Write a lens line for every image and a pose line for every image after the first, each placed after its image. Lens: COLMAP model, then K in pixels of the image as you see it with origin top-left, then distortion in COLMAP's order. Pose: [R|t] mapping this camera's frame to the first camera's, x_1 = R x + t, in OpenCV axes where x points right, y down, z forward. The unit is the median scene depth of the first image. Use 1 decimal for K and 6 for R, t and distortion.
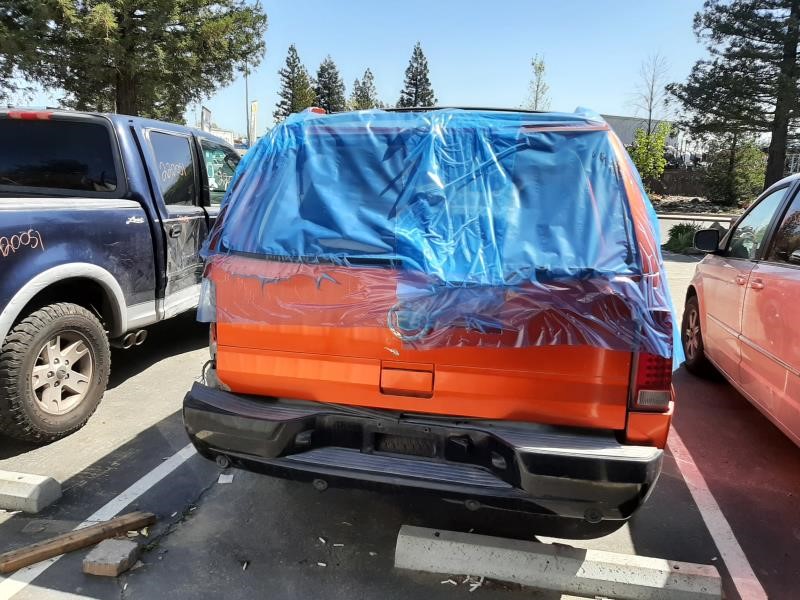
lens RADIAL K [[645.0, 0, 400.0], [0, 645.0, 300.0], [0, 0, 1]] dist [0.093023, -0.199555]
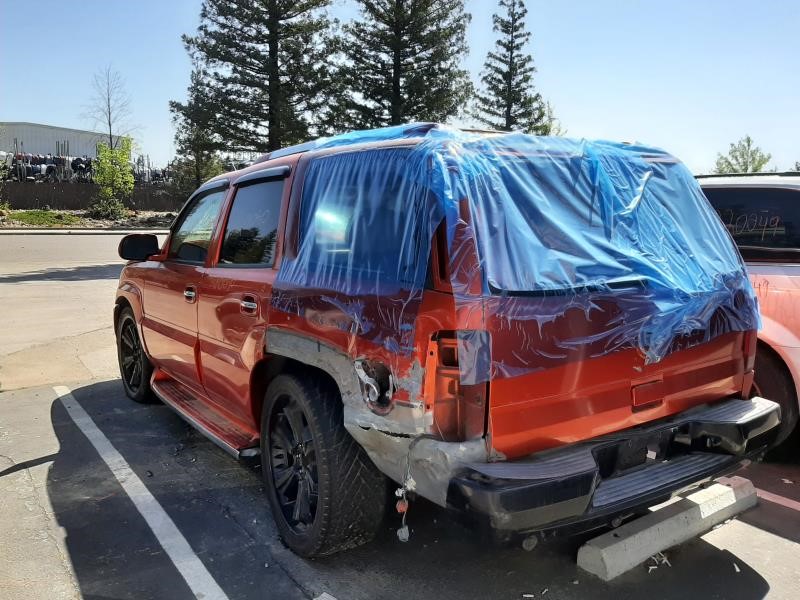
lens RADIAL K [[645.0, 0, 400.0], [0, 645.0, 300.0], [0, 0, 1]] dist [0.093023, -0.199555]
pose [[0.677276, -0.126200, 0.724824, -0.728590], [0.142178, 0.989058, 0.039354, -0.089449], [-0.721860, 0.076400, 0.687809, 0.399887]]
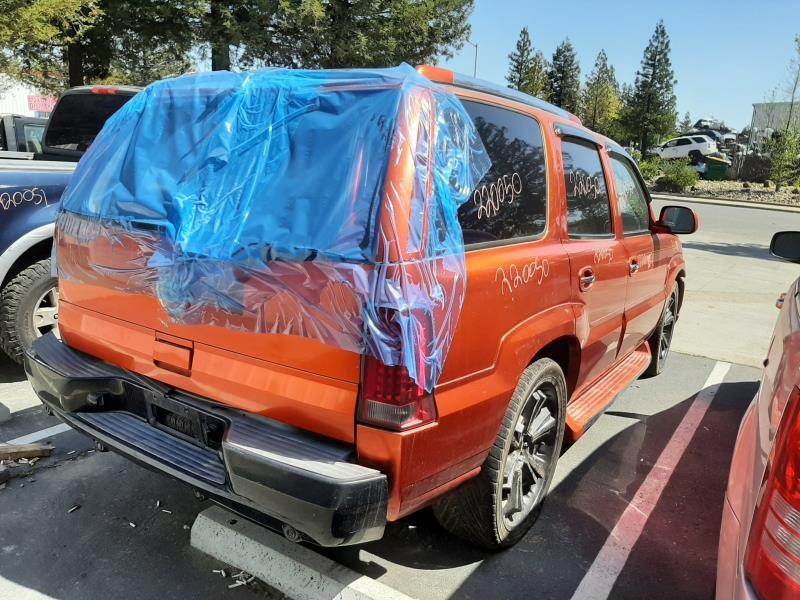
lens RADIAL K [[636.6, 0, 399.0], [0, 636.6, 304.6], [0, 0, 1]] dist [0.081878, -0.180378]
pose [[0.931638, 0.104900, -0.347917, 0.464794], [-0.094439, 0.994423, 0.046941, -0.017991], [0.350901, -0.010875, 0.936349, 0.170108]]
